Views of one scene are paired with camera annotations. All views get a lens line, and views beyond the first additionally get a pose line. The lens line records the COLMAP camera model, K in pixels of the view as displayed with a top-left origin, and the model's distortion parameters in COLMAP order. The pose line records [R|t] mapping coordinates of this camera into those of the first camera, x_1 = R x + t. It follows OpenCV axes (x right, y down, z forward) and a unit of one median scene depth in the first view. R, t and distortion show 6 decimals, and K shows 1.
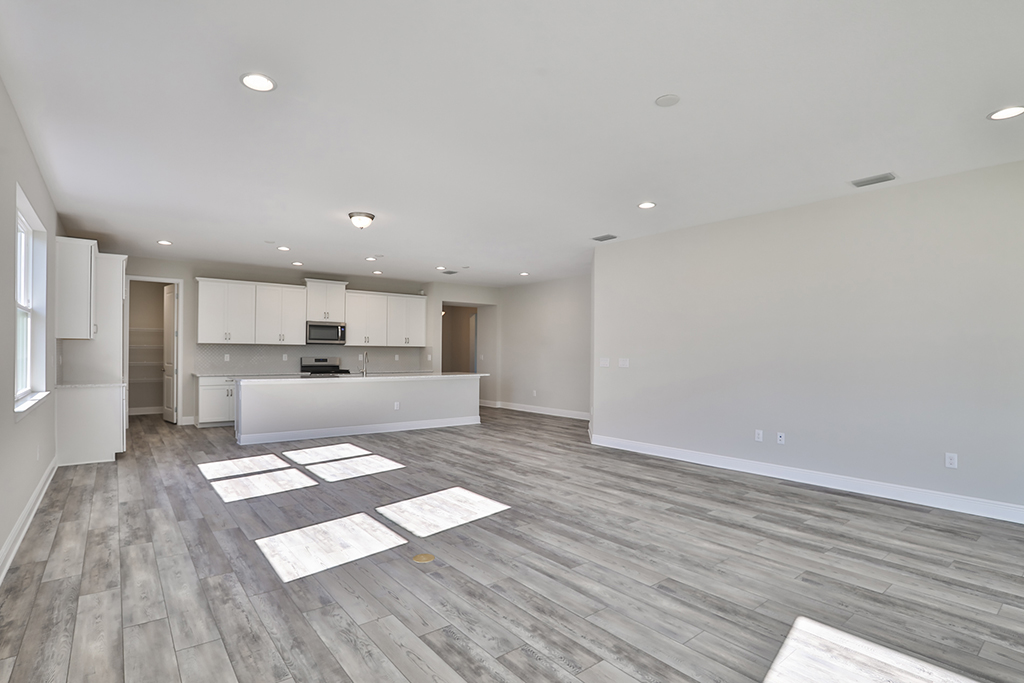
lens RADIAL K [[501.1, 0, 512.6], [0, 501.1, 352.1], [0, 0, 1]] dist [-0.054411, 0.020398]
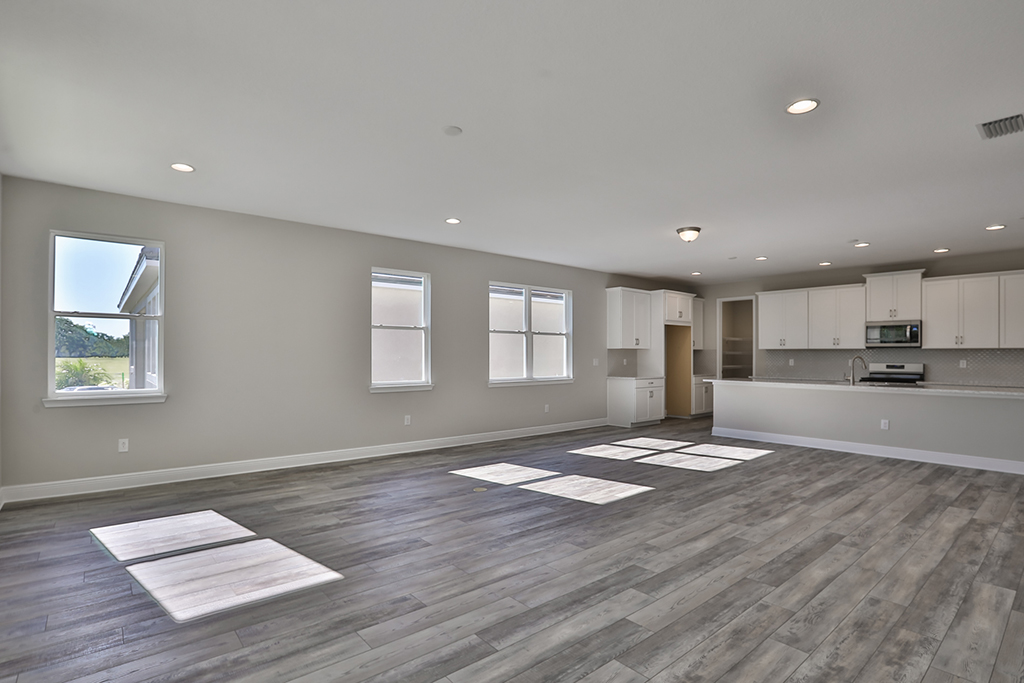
lens RADIAL K [[501.1, 0, 512.6], [0, 501.1, 352.1], [0, 0, 1]] dist [-0.054411, 0.020398]
pose [[0.044131, -0.011816, -0.998956, 0.894699], [-0.001930, 0.999927, -0.011913, 0.006722], [0.999024, 0.002453, 0.044105, 0.672319]]
